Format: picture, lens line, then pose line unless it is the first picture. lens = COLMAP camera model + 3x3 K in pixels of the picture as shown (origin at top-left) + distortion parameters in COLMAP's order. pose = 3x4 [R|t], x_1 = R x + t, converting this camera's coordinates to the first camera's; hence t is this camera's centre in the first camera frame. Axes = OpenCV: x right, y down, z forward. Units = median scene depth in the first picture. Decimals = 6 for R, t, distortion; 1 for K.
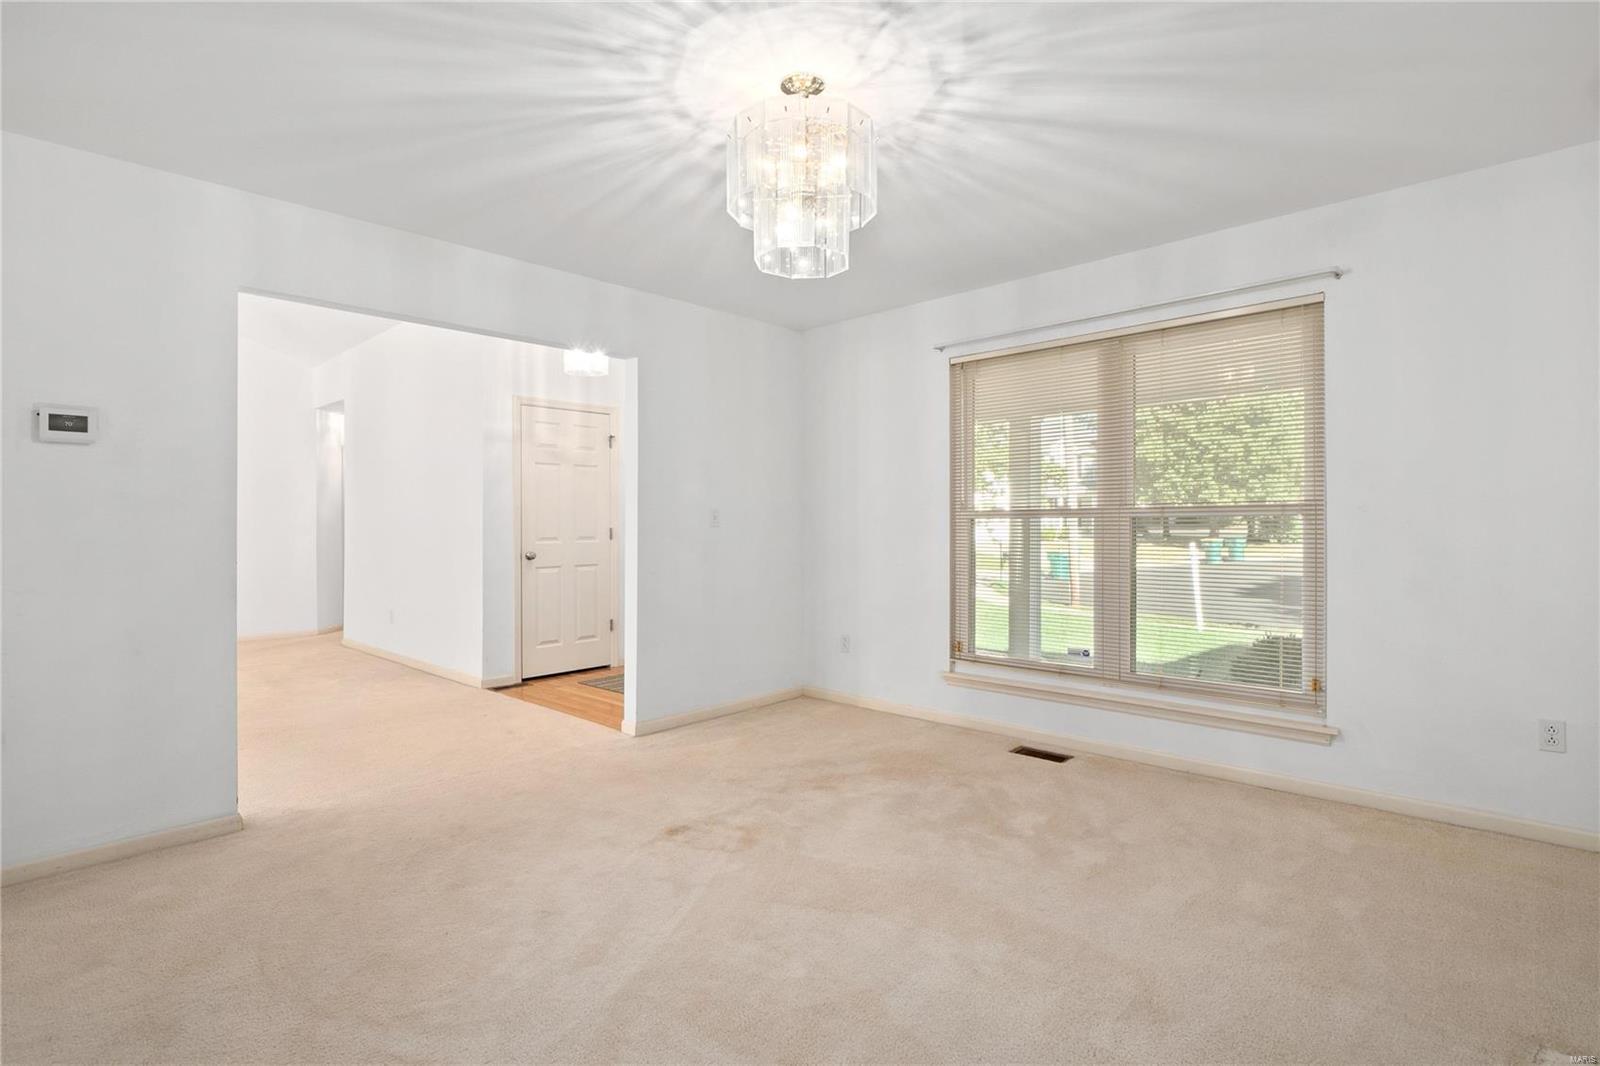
lens RADIAL K [[802.0, 0, 802.5], [0, 802.0, 531.4], [0, 0, 1]] dist [0.001546, -0.000880]
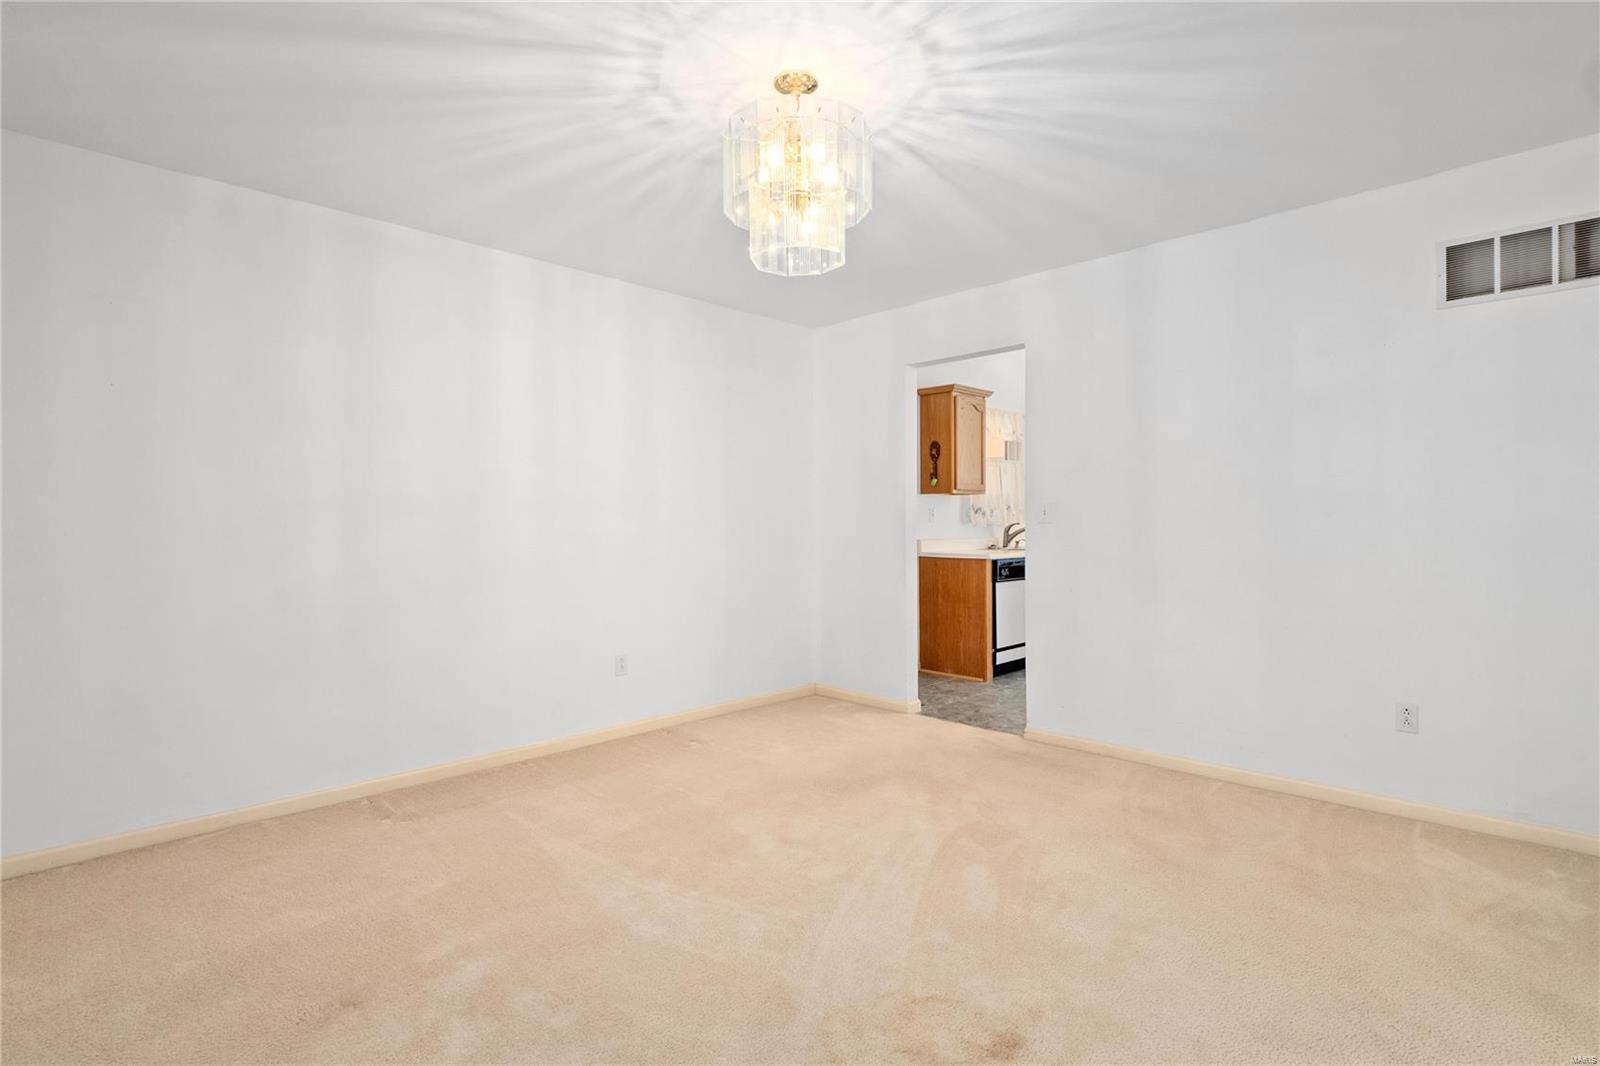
lens RADIAL K [[802.0, 0, 804.6], [0, 802.0, 534.8], [0, 0, 1]] dist [0.001546, -0.000880]
pose [[-0.999624, 0.018921, 0.019843, -0.019924], [0.018981, 0.999816, 0.002868, 0.008856], [-0.019785, 0.003244, -0.999799, 2.056587]]
